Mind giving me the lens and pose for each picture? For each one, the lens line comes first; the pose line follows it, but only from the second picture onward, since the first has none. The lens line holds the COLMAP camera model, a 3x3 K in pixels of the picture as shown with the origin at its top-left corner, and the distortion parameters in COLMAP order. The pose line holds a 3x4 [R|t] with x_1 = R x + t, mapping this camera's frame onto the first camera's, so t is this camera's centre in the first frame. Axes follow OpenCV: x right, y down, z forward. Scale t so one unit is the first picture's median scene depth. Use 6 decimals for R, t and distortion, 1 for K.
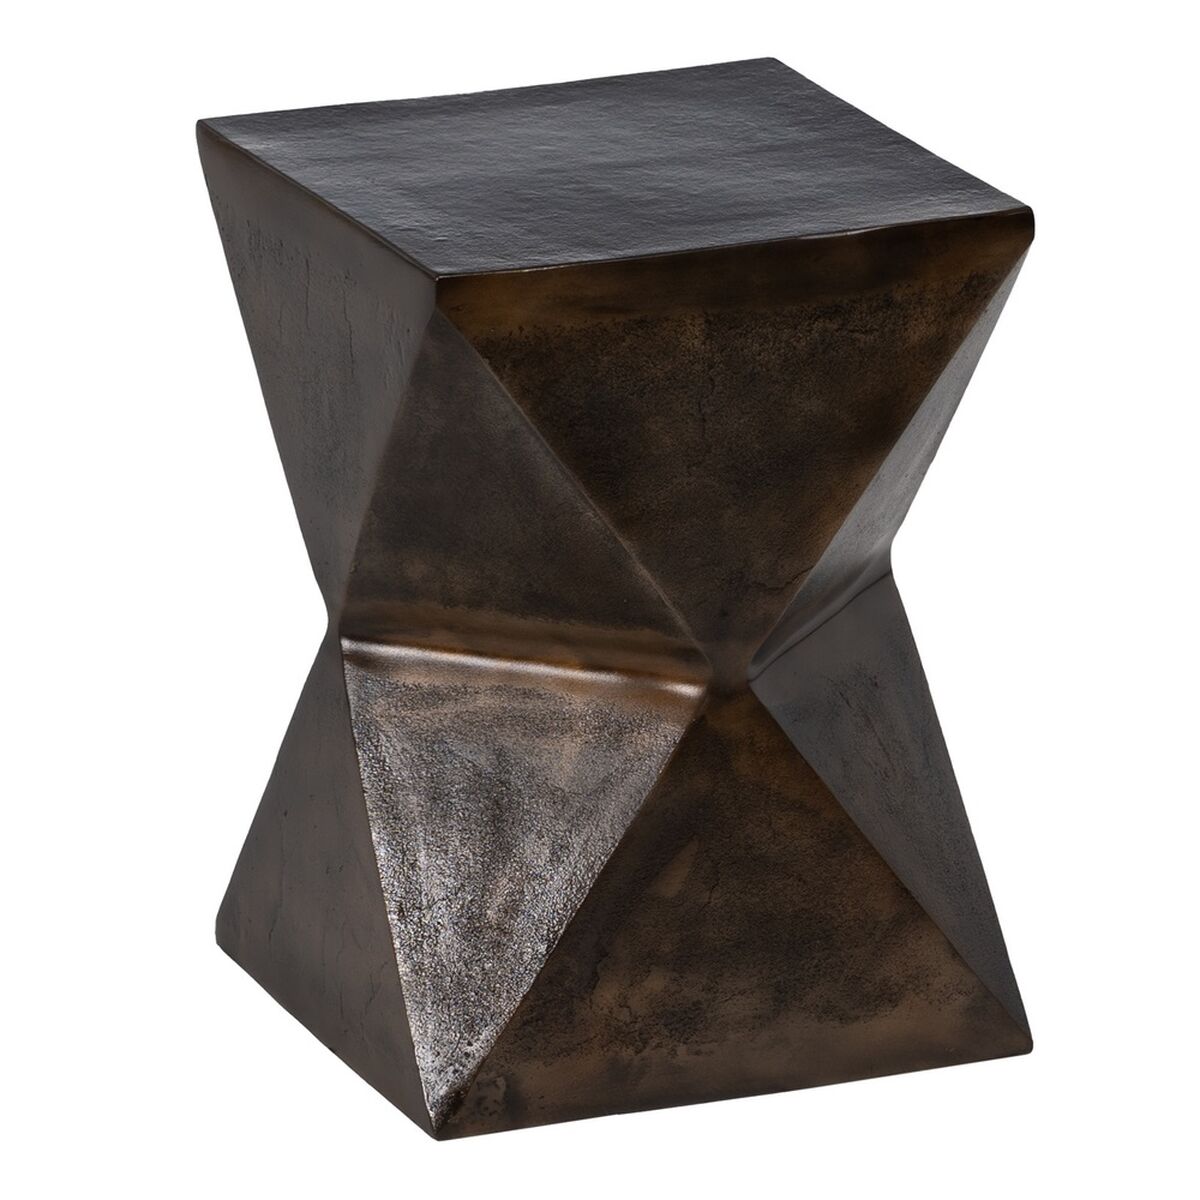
lens RADIAL K [[5856.9, 0, 600.0], [0, 5856.9, 600.0], [0, 0, 1]] dist [-0.073347, 4.208239]
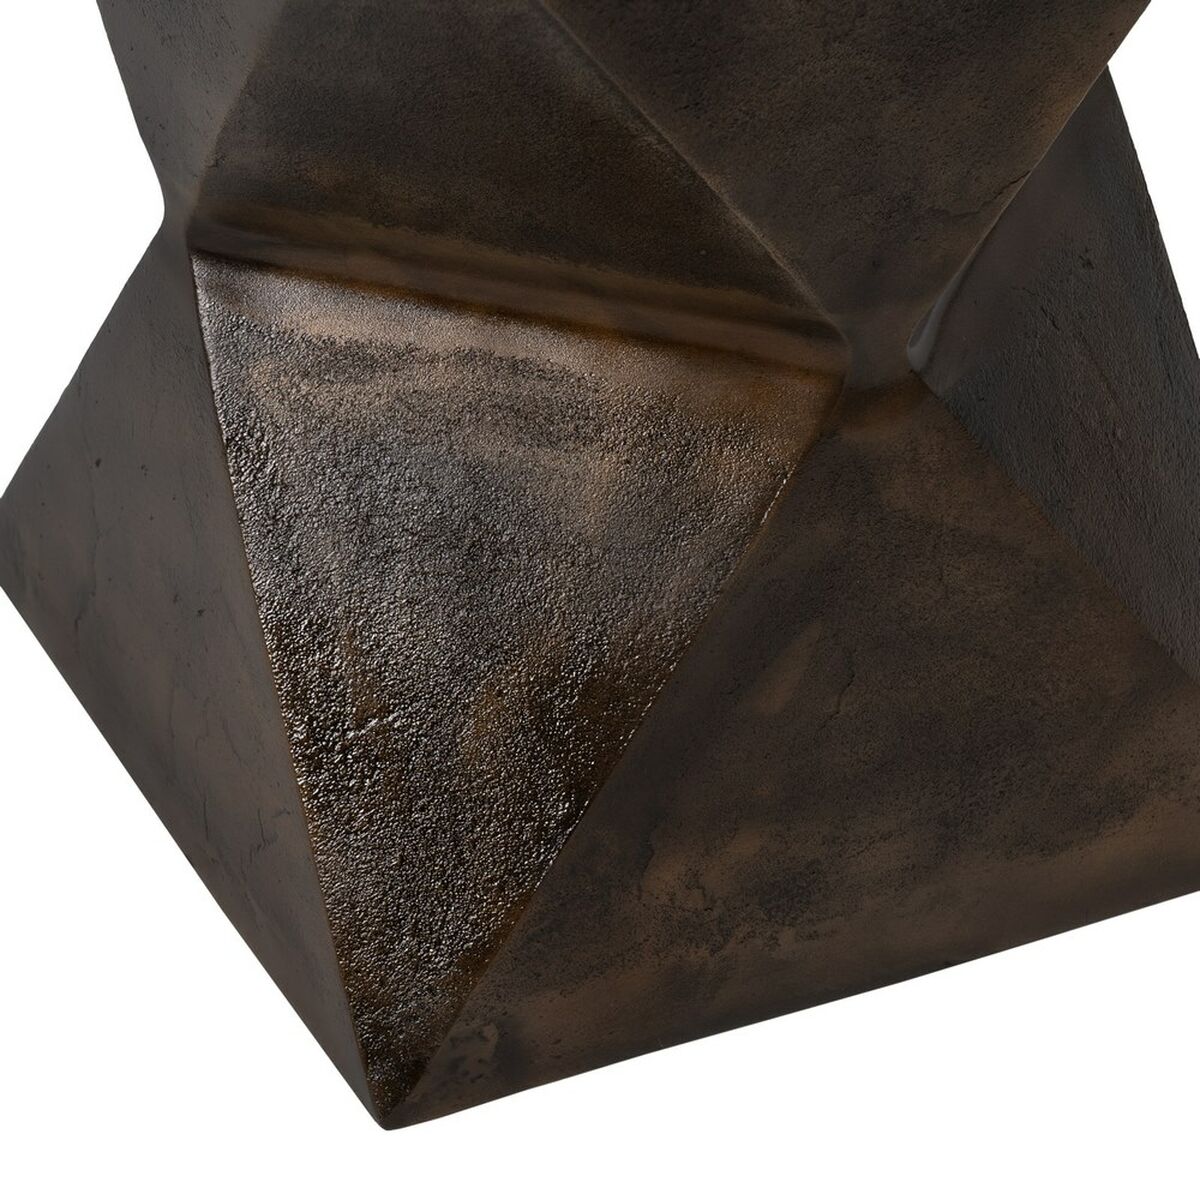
lens RADIAL K [[5856.9, 0, 600.0], [0, 5856.9, 600.0], [0, 0, 1]] dist [-0.073347, 4.208239]
pose [[0.998898, -0.023007, 0.040898, -0.029315], [0.012190, 0.968862, 0.247302, -0.106506], [-0.045315, -0.246531, 0.968075, 0.445232]]
